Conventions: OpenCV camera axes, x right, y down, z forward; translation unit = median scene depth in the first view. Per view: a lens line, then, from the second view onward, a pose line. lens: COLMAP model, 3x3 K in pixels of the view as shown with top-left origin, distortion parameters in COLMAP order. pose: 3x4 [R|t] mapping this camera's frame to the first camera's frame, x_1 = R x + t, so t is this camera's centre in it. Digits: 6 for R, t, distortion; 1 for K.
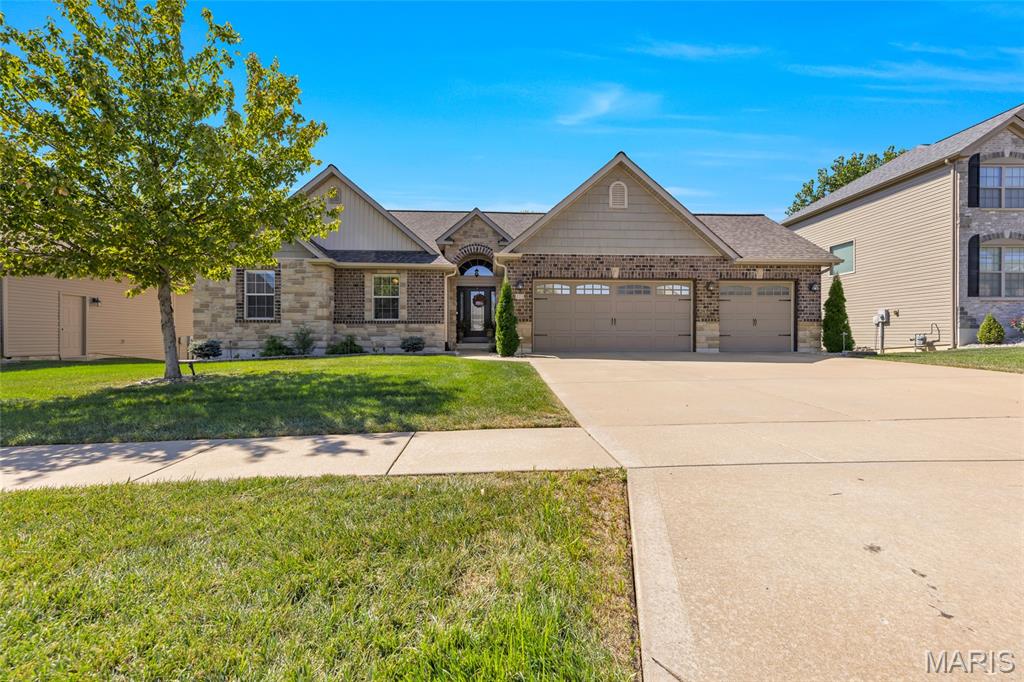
lens RADIAL K [[412.9, 0, 513.4], [0, 412.9, 333.3], [0, 0, 1]] dist [0.006193, -0.000051]
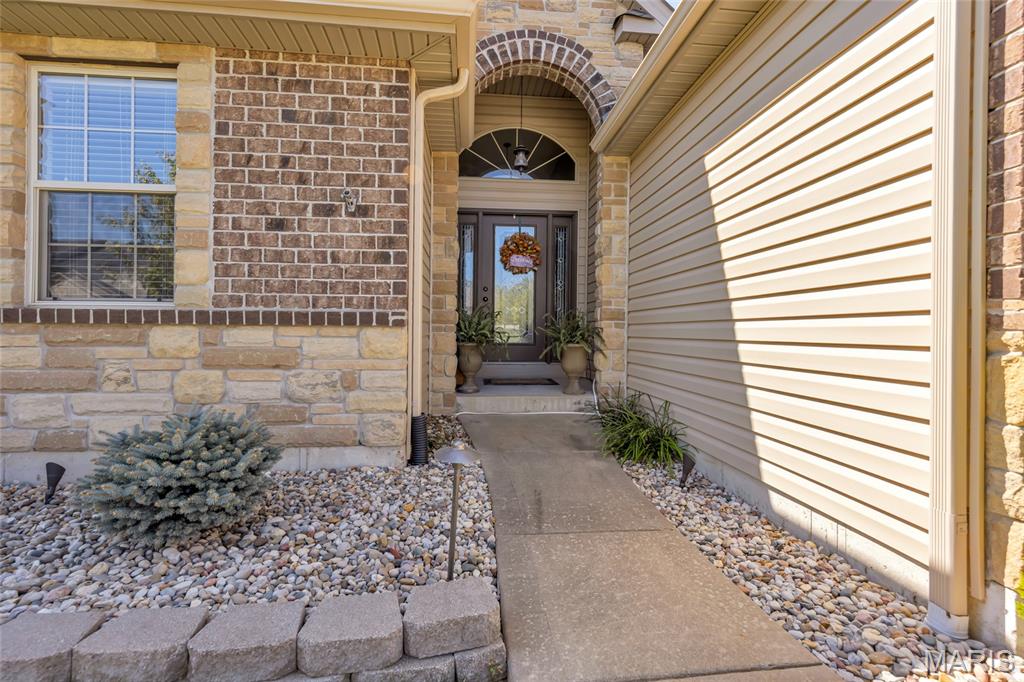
lens RADIAL K [[454.6, 0, 507.3], [0, 454.6, 326.3], [0, 0, 1]] dist [0.001383, 0.000052]
pose [[0.999774, 0.011441, 0.017937, -0.134200], [-0.011477, 0.999932, 0.001891, -0.027307], [-0.017914, -0.002096, 0.999837, 0.850292]]
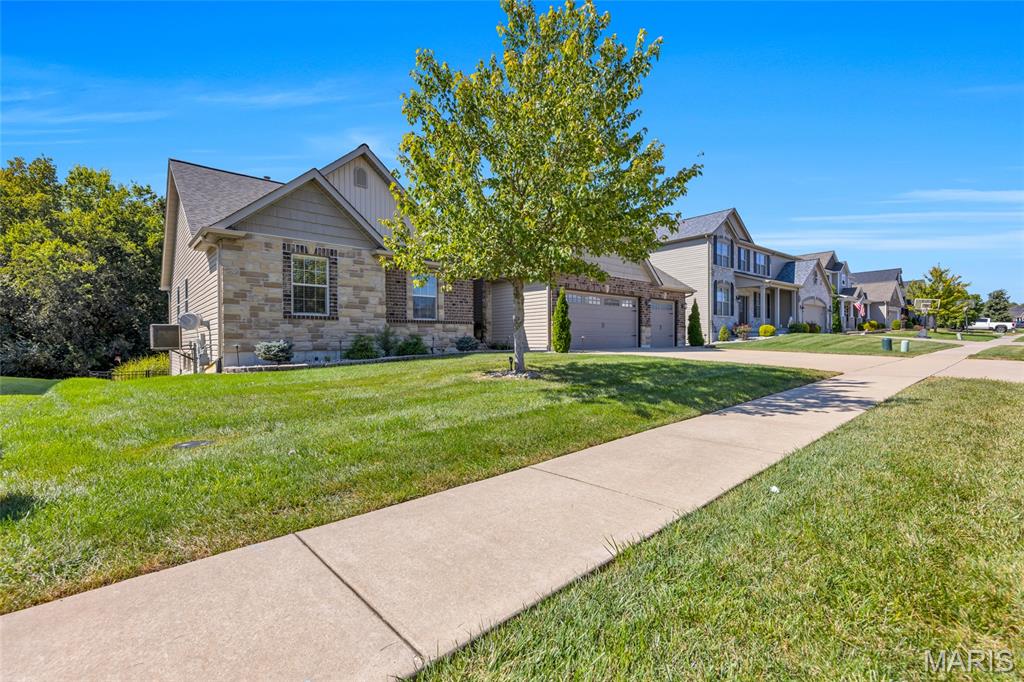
lens RADIAL K [[438.3, 0, 510.0], [0, 438.3, 340.3], [0, 0, 1]] dist [0.001114, 0.000031]
pose [[0.791304, -0.003813, 0.611411, -0.847301], [-0.000090, 0.999980, 0.006352, 0.010999], [-0.611422, -0.005082, 0.791288, 0.063619]]
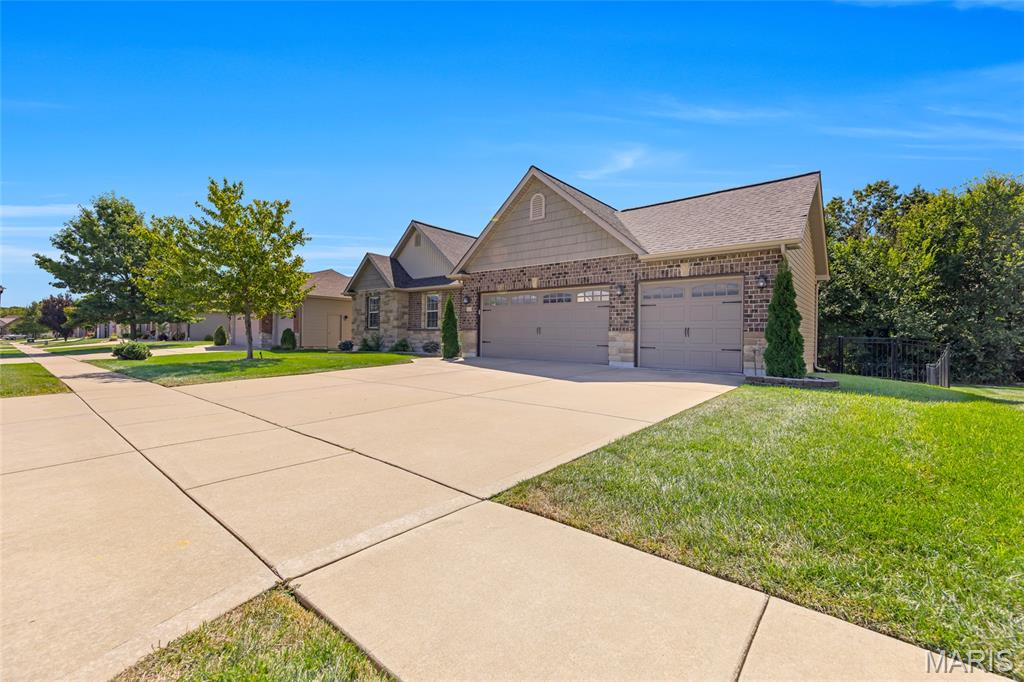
lens RADIAL K [[412.9, 0, 517.6], [0, 412.9, 332.1], [0, 0, 1]] dist [0.006193, -0.000051]
pose [[0.735340, 0.007270, -0.677660, 0.883831], [-0.013918, 0.999894, -0.004375, -0.018758], [0.677556, 0.012649, 0.735363, 0.211813]]
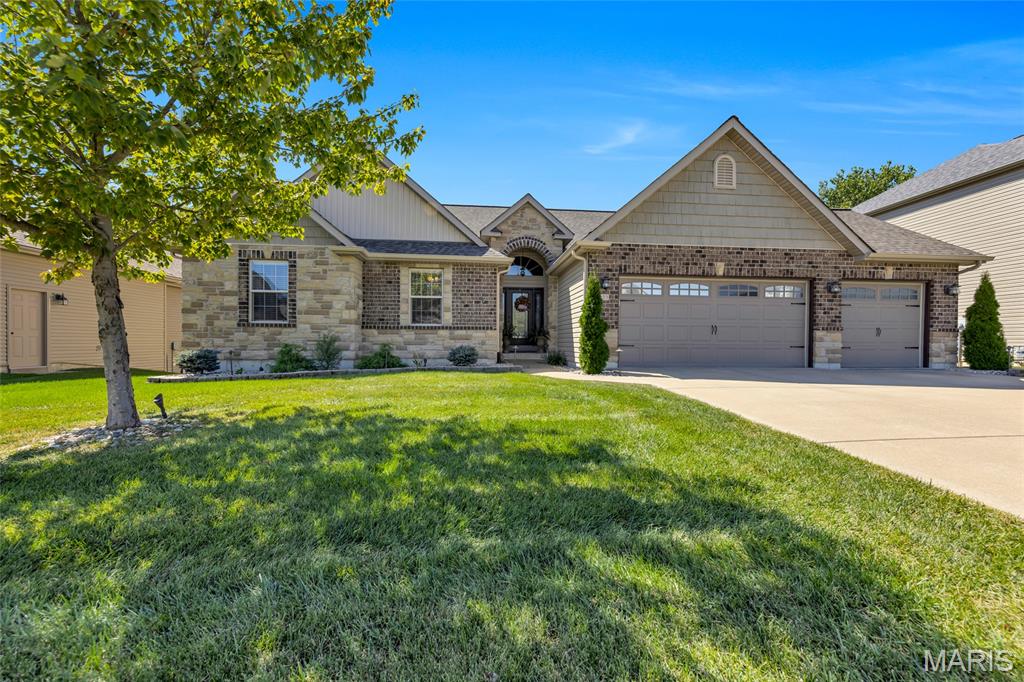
lens RADIAL K [[380.1, 0, 512.6], [0, 380.1, 342.8], [0, 0, 1]] dist [0.005947, -0.000431]
pose [[0.999408, 0.007647, 0.033553, -0.175504], [-0.008038, 0.999901, 0.011553, -0.007850], [-0.033462, -0.011816, 0.999370, 0.261618]]
